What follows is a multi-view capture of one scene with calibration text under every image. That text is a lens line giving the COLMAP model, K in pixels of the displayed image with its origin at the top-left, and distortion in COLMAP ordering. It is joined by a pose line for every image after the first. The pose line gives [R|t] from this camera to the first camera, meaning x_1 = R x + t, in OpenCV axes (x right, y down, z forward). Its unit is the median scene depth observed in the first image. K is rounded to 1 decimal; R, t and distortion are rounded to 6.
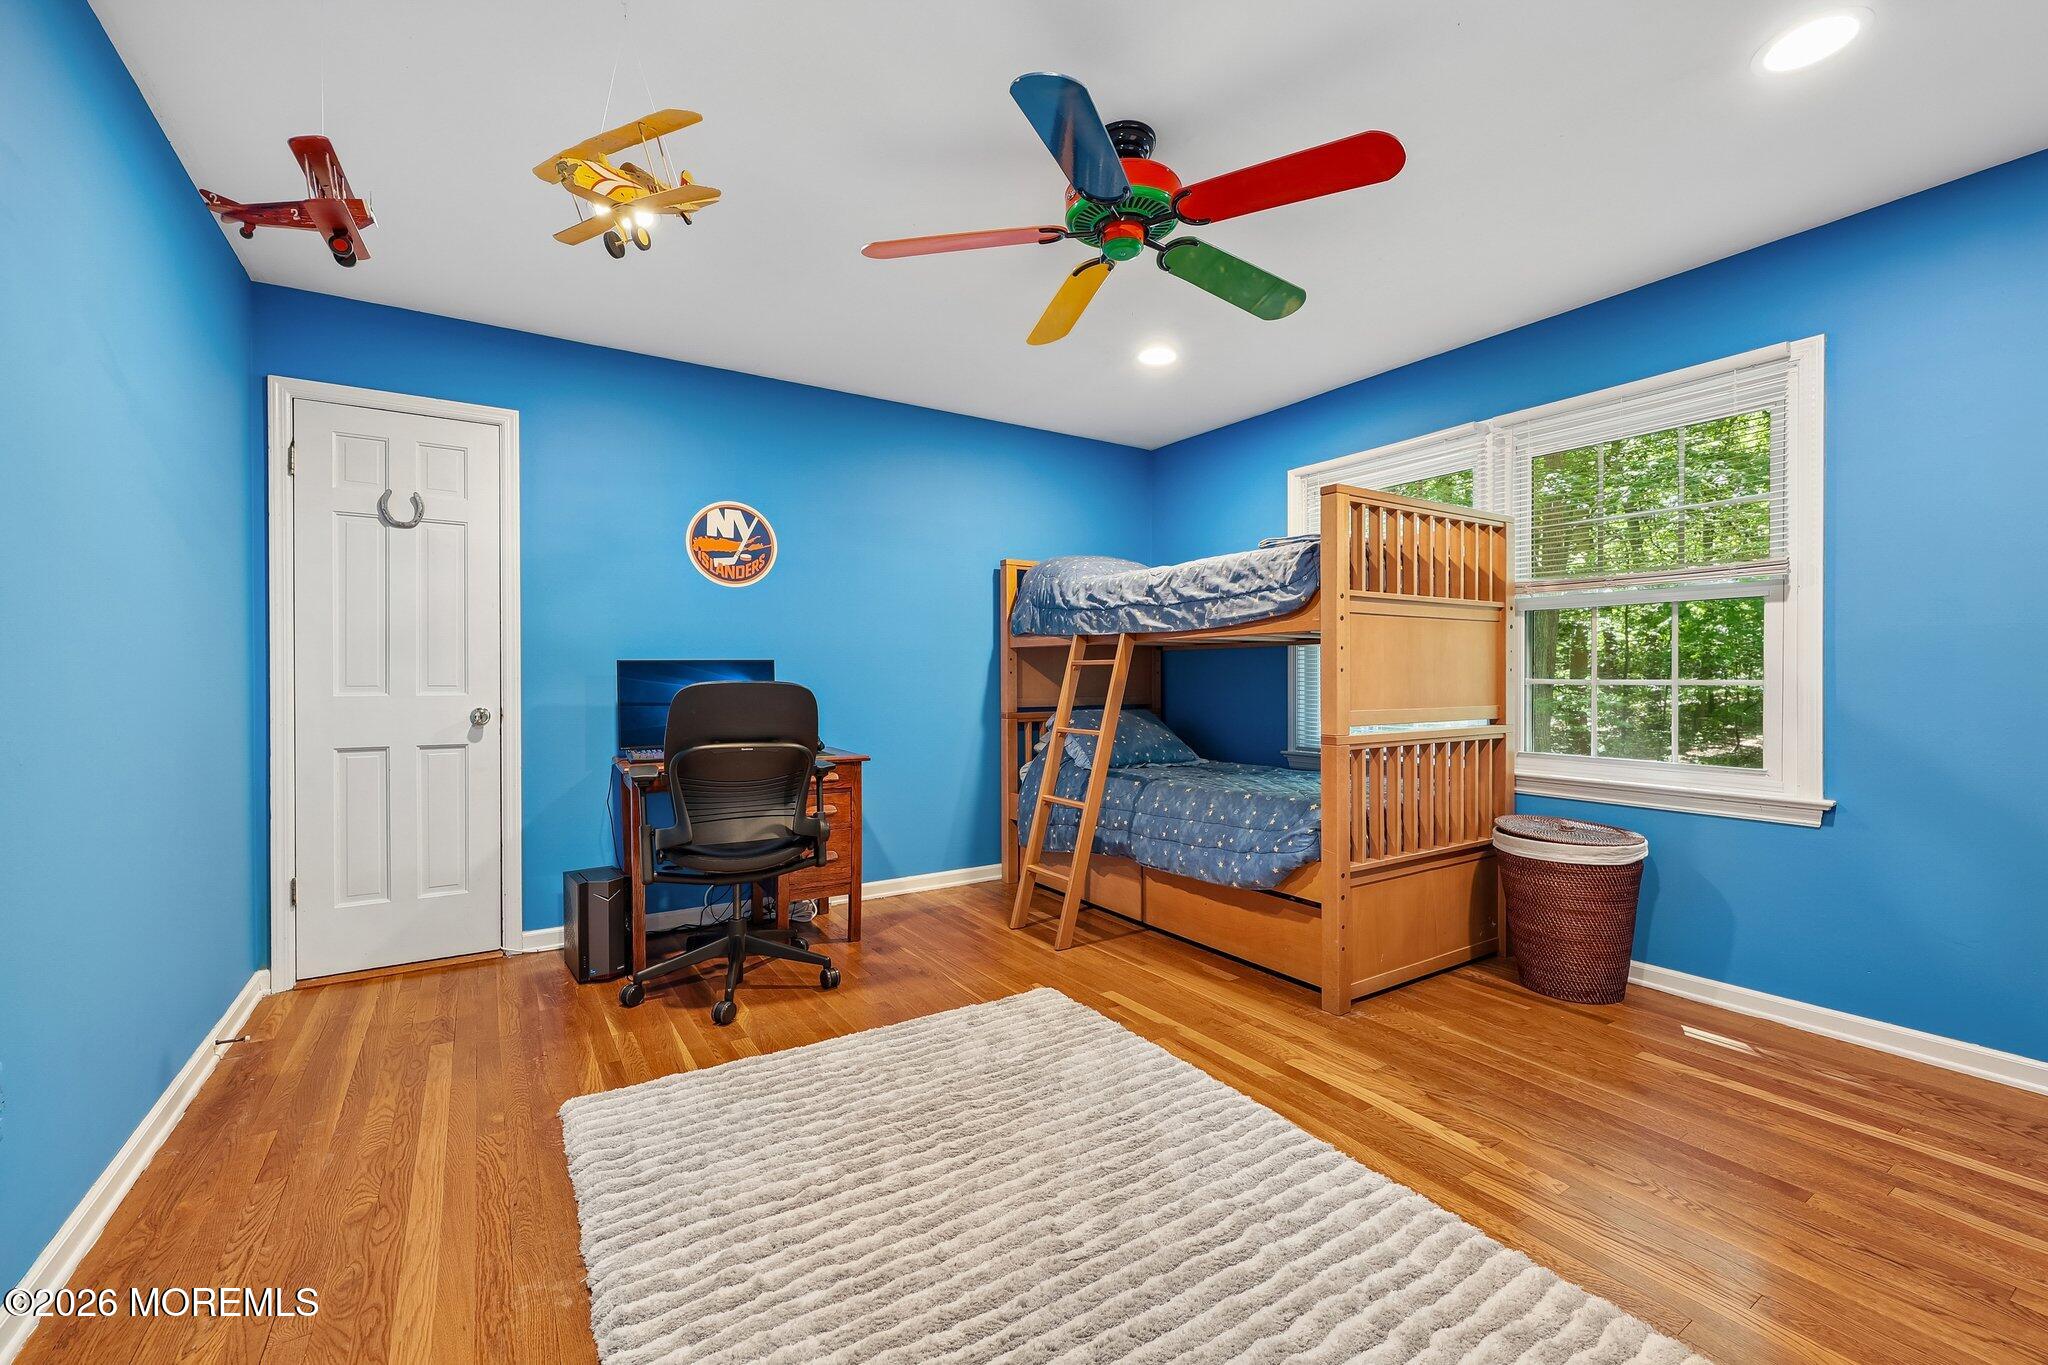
lens RADIAL K [[846.0, 0, 1017.6], [0, 846.0, 681.3], [0, 0, 1]] dist [-0.002297, 0.001434]
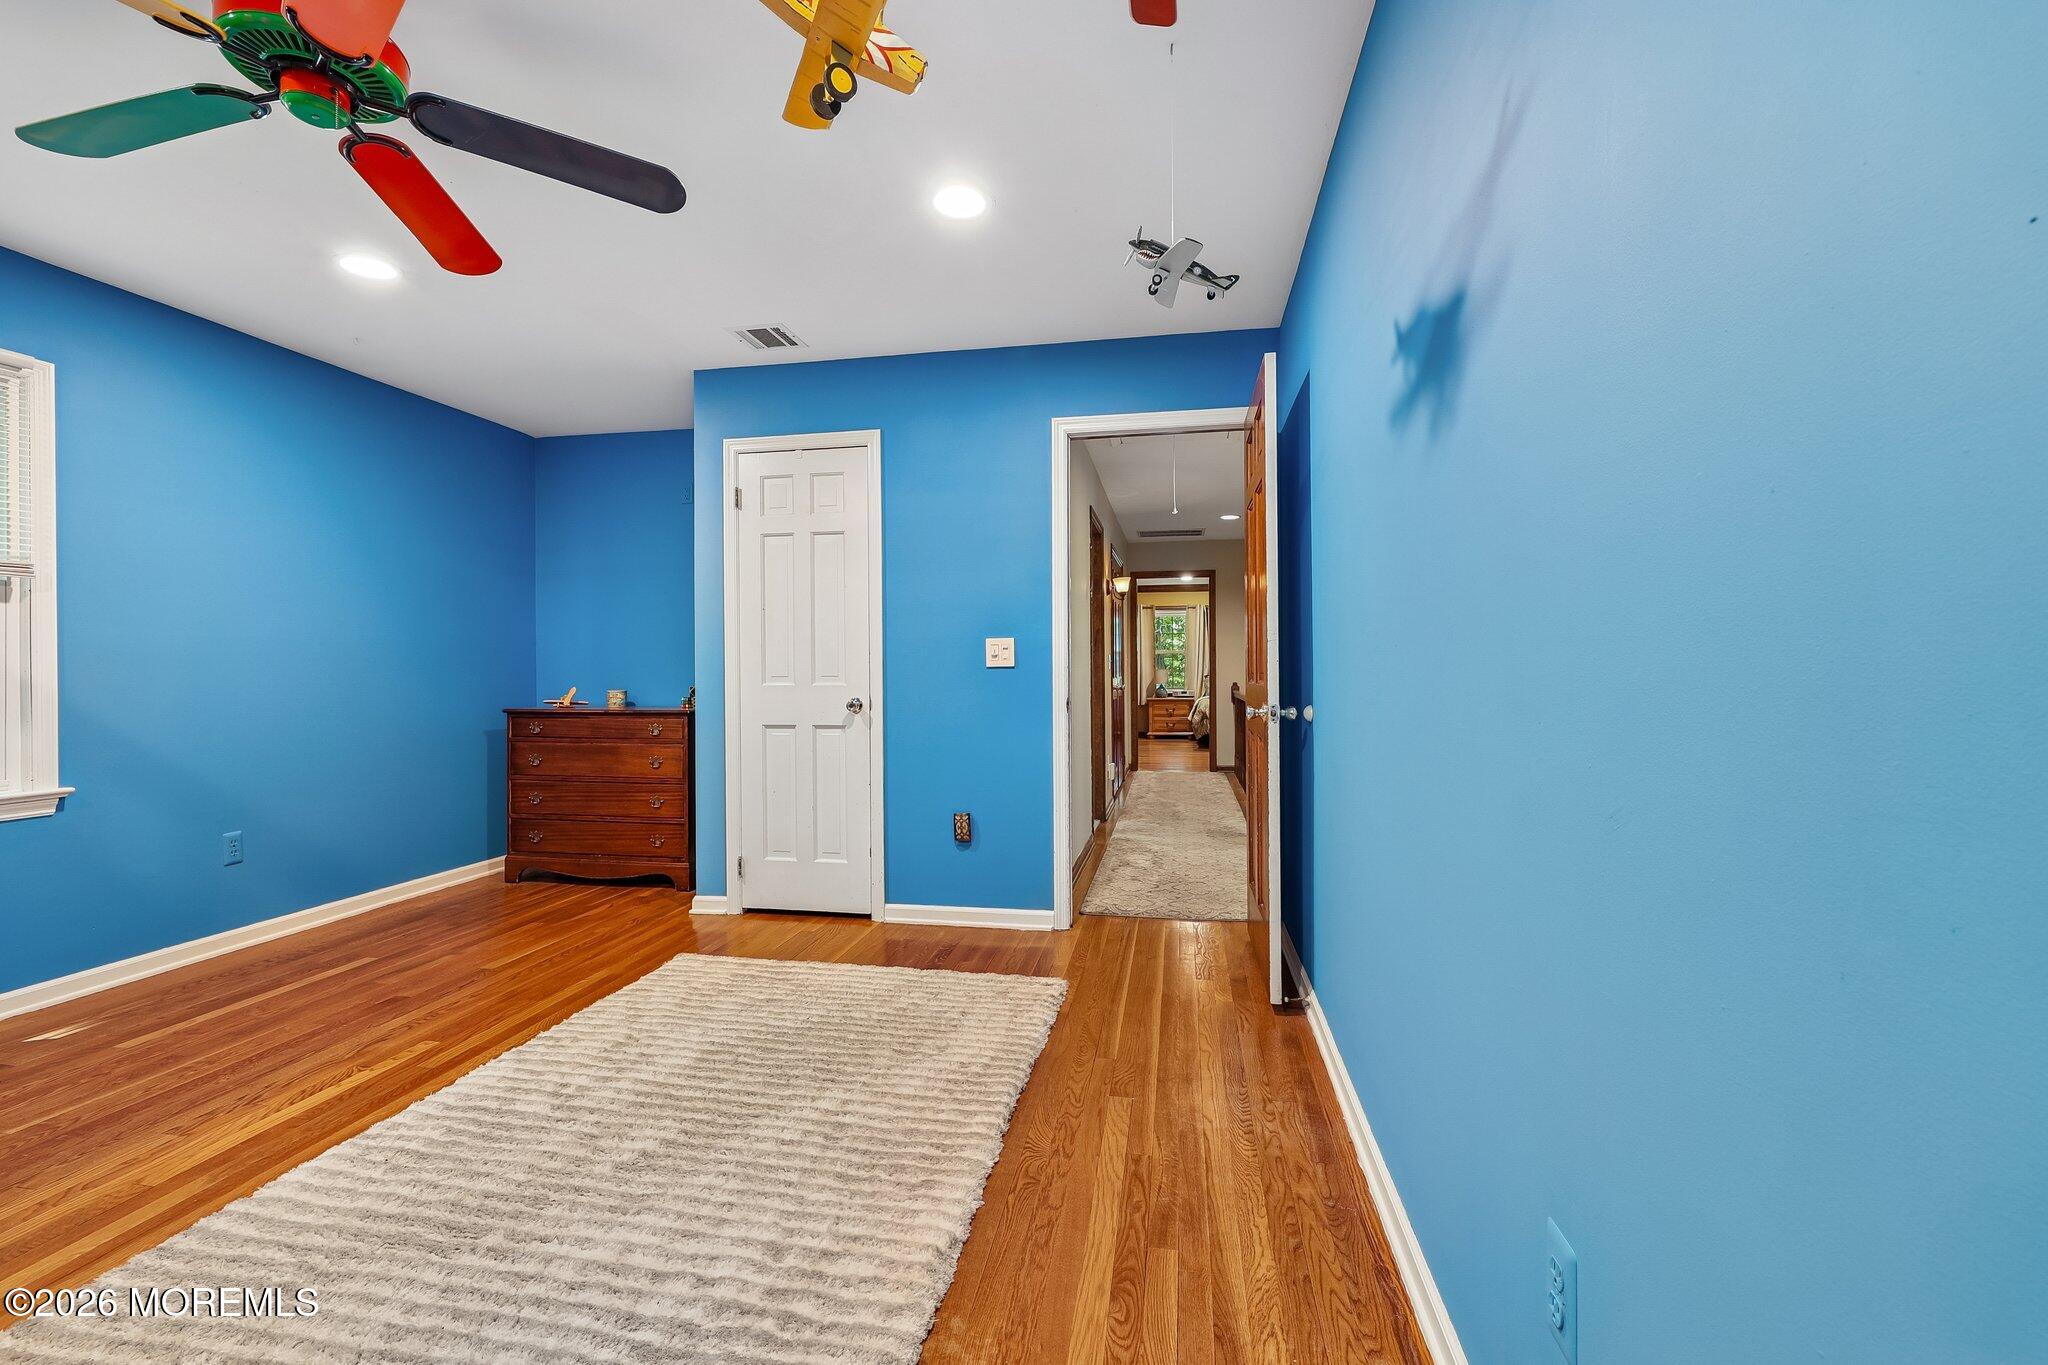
lens RADIAL K [[846.0, 0, 1026.3], [0, 846.0, 669.9], [0, 0, 1]] dist [-0.002297, 0.001434]
pose [[-0.733105, 0.007116, 0.680078, -0.668786], [0.016335, 0.999841, 0.007147, -0.000455], [-0.679919, 0.016349, -0.733105, 0.886262]]
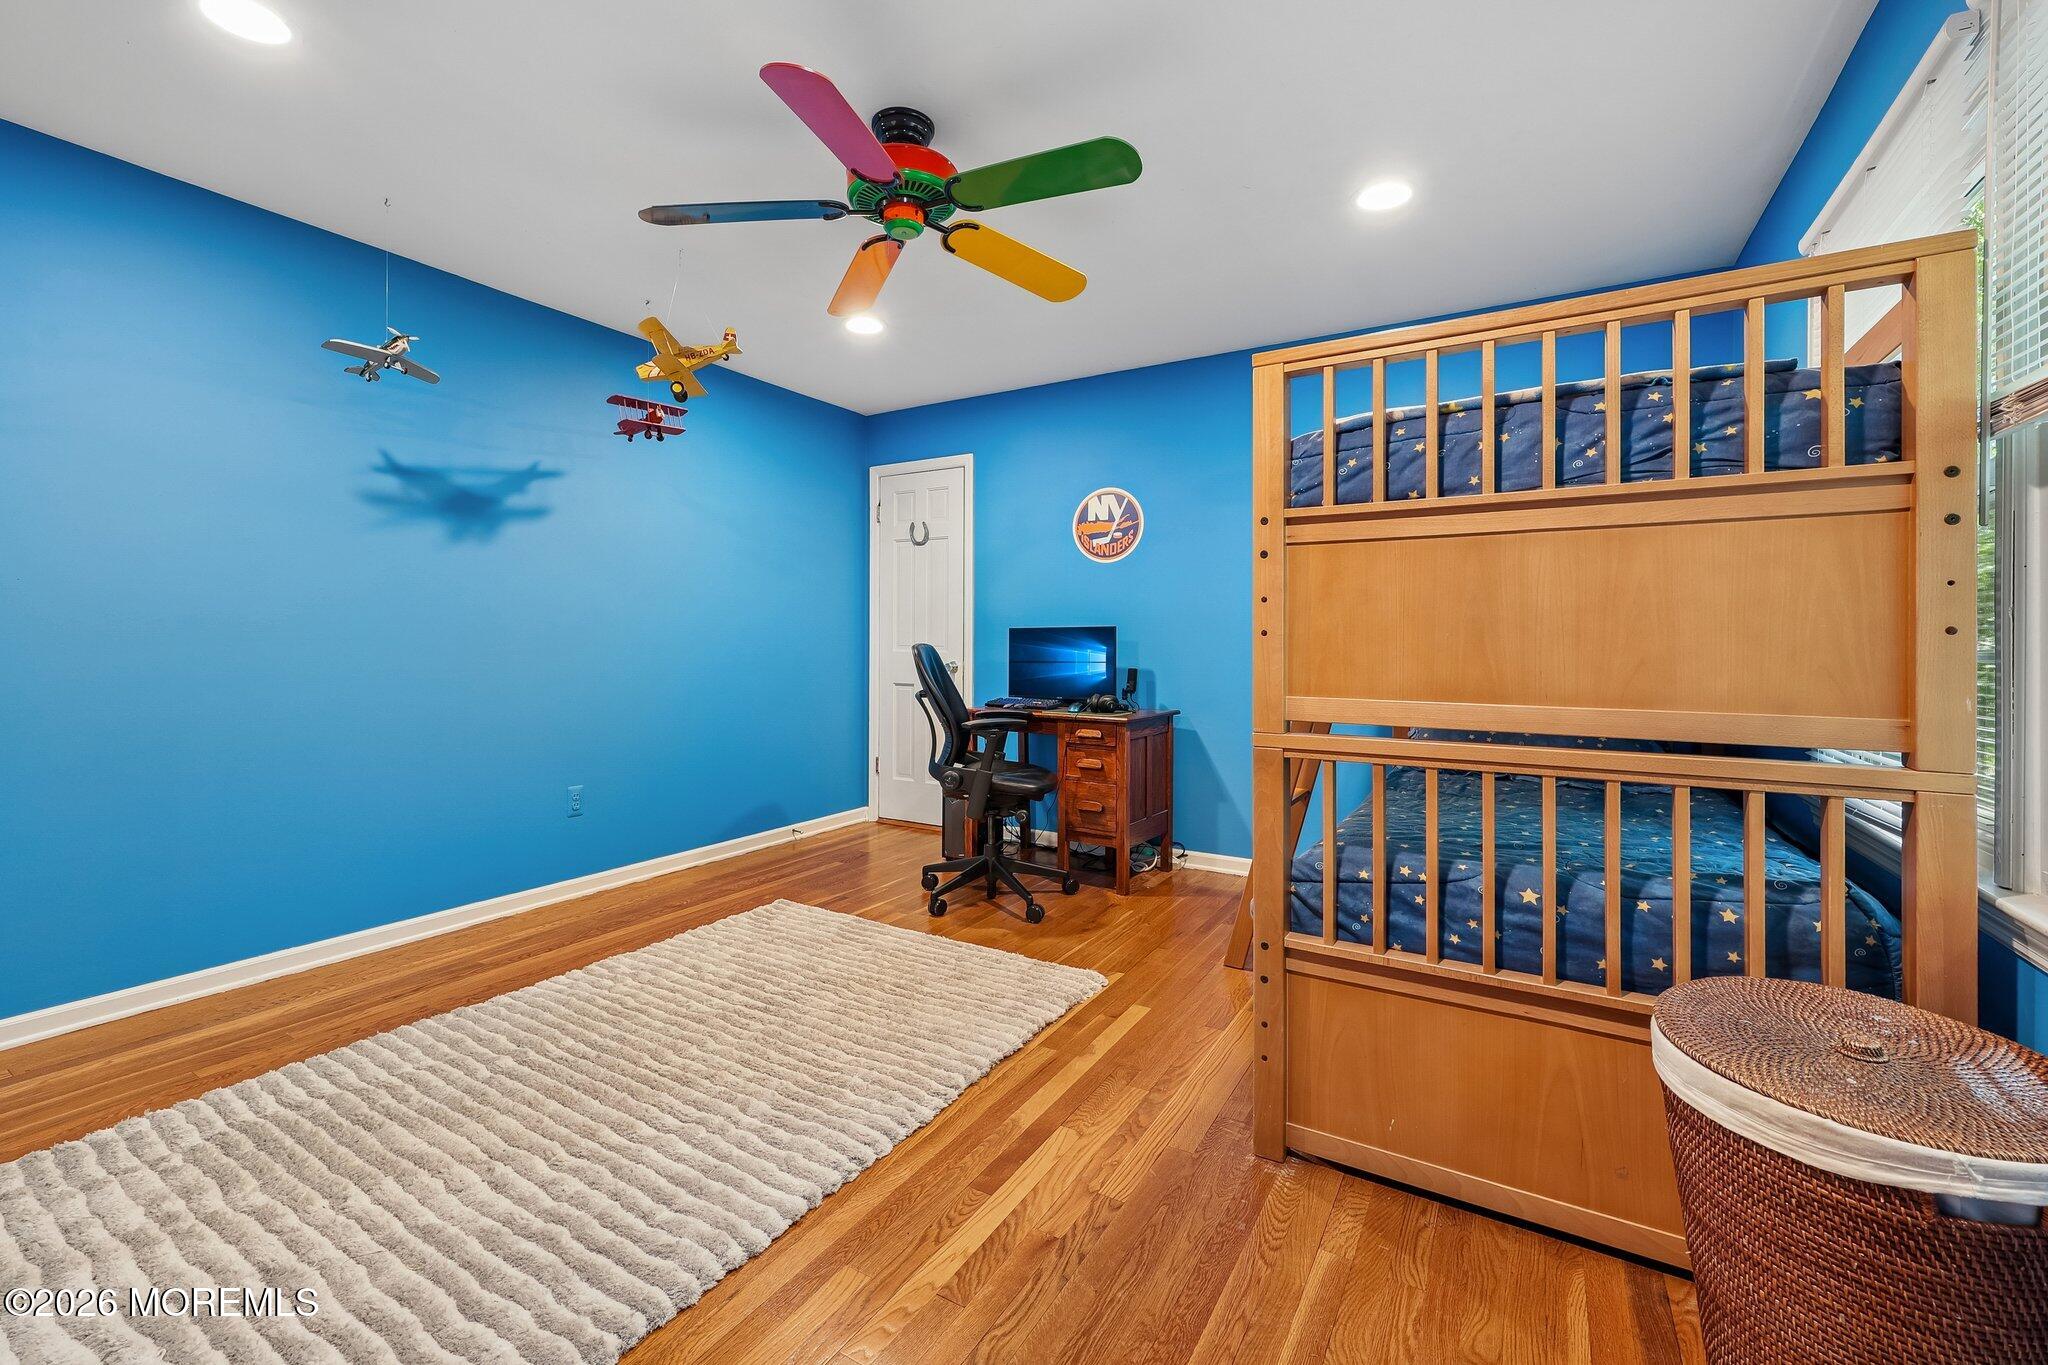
lens RADIAL K [[846.0, 0, 986.8], [0, 846.0, 639.6], [0, 0, 1]] dist [-0.002297, 0.001434]
pose [[0.429314, 0.003269, -0.903149, 0.866902], [-0.011556, 0.999931, -0.001874, -0.005393], [0.903081, 0.011241, 0.429323, 0.507771]]
